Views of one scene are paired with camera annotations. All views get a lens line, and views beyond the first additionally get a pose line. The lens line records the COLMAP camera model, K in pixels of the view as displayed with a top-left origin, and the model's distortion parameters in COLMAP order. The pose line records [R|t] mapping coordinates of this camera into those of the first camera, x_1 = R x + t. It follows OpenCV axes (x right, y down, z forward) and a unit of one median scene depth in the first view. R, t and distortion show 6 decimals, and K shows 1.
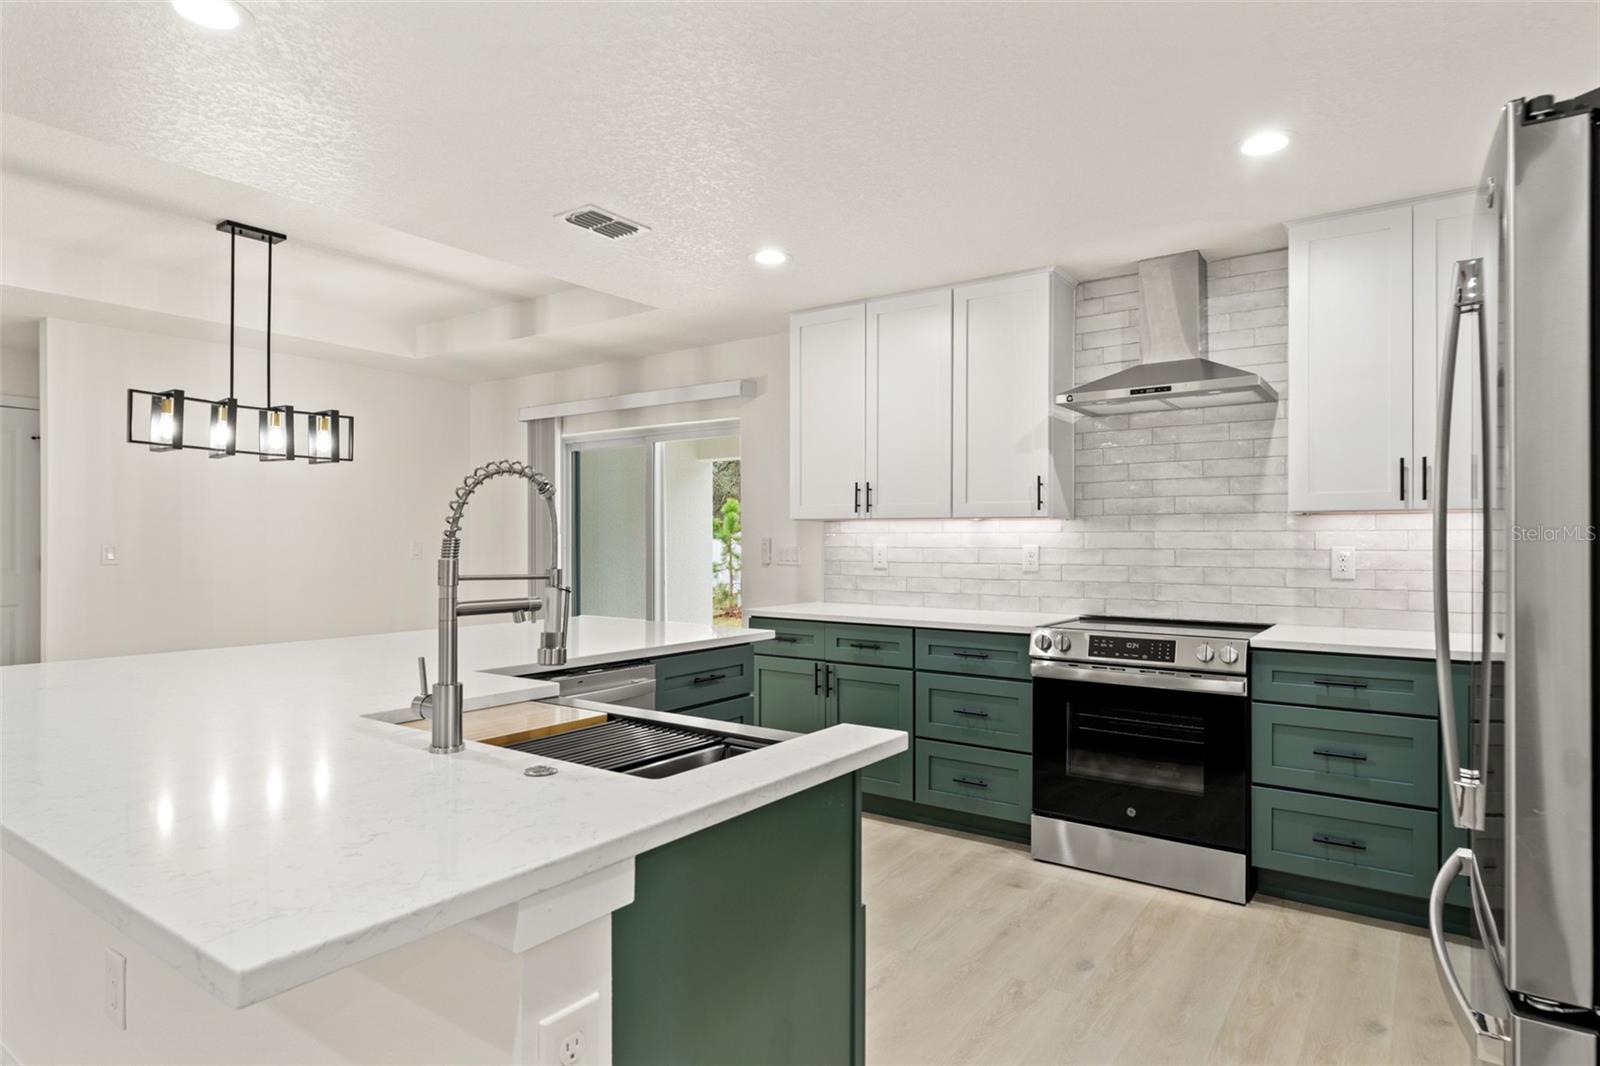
lens RADIAL K [[882.9, 0, 811.0], [0, 882.9, 535.4], [0, 0, 1]] dist [0.004227, 0.000845]
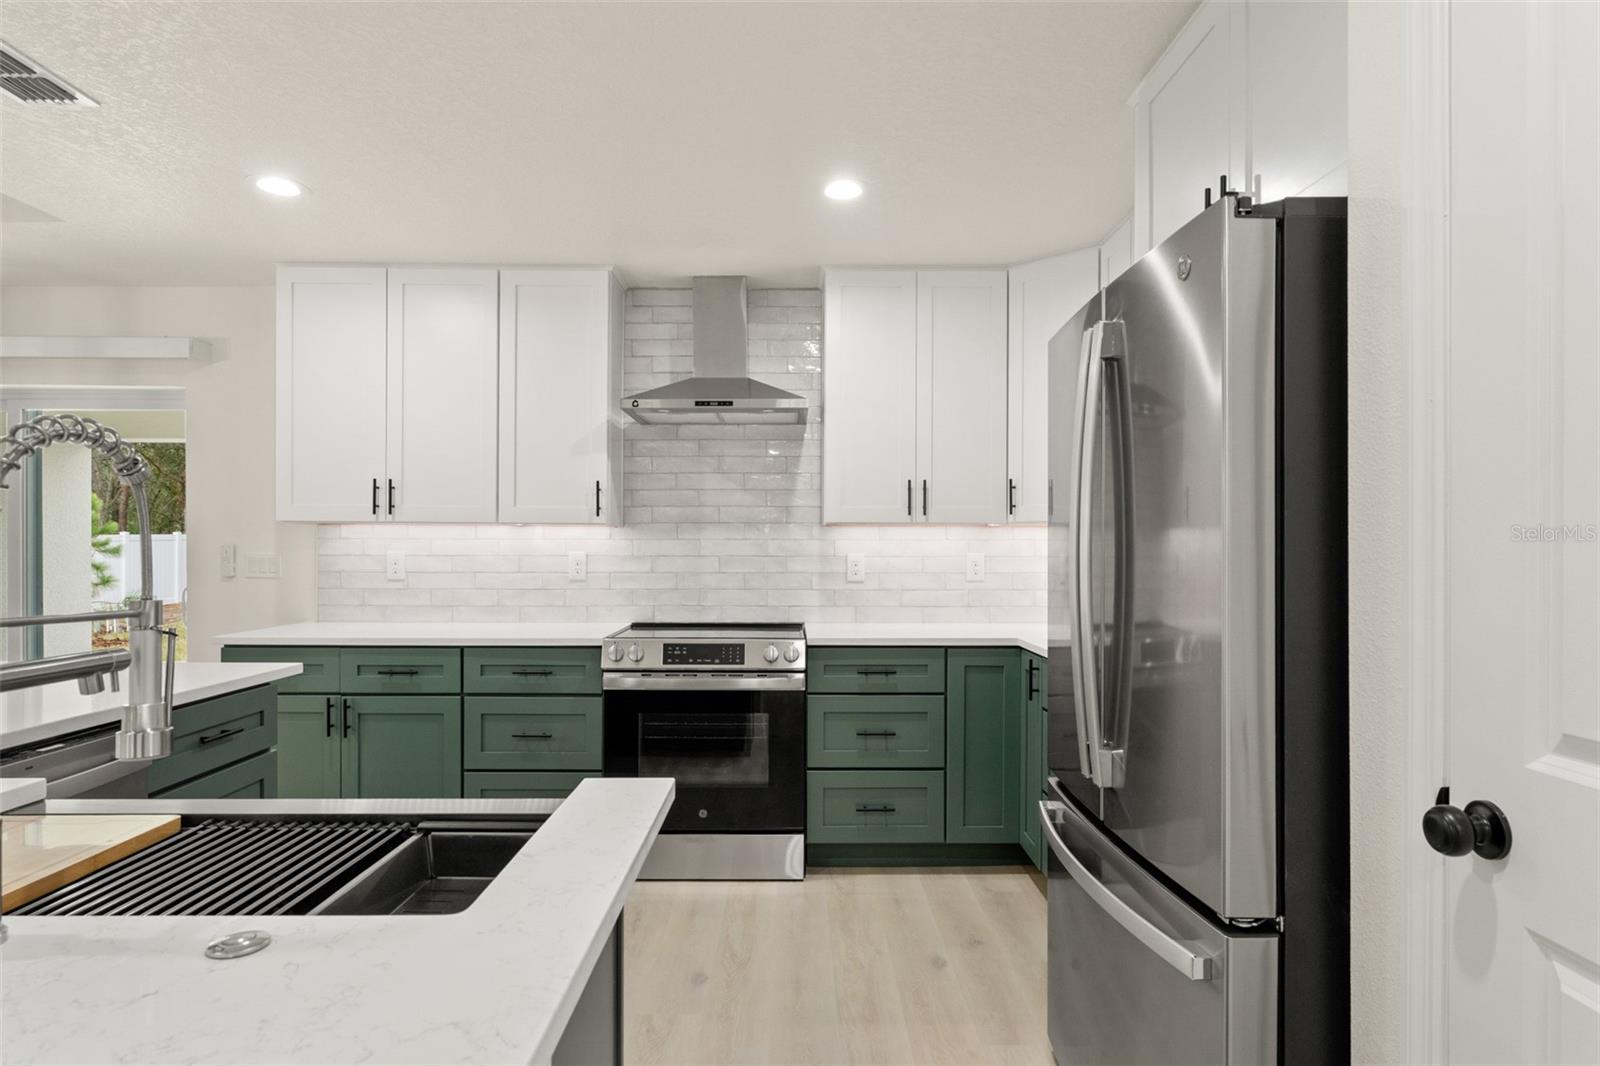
lens RADIAL K [[866.8, 0, 800.6], [0, 866.8, 546.0], [0, 0, 1]] dist [0.001826, 0.002060]
pose [[0.816746, 0.001434, 0.576996, -0.111984], [-0.004908, 0.999978, 0.004462, -0.001845], [-0.576977, -0.006477, 0.816735, 0.103151]]
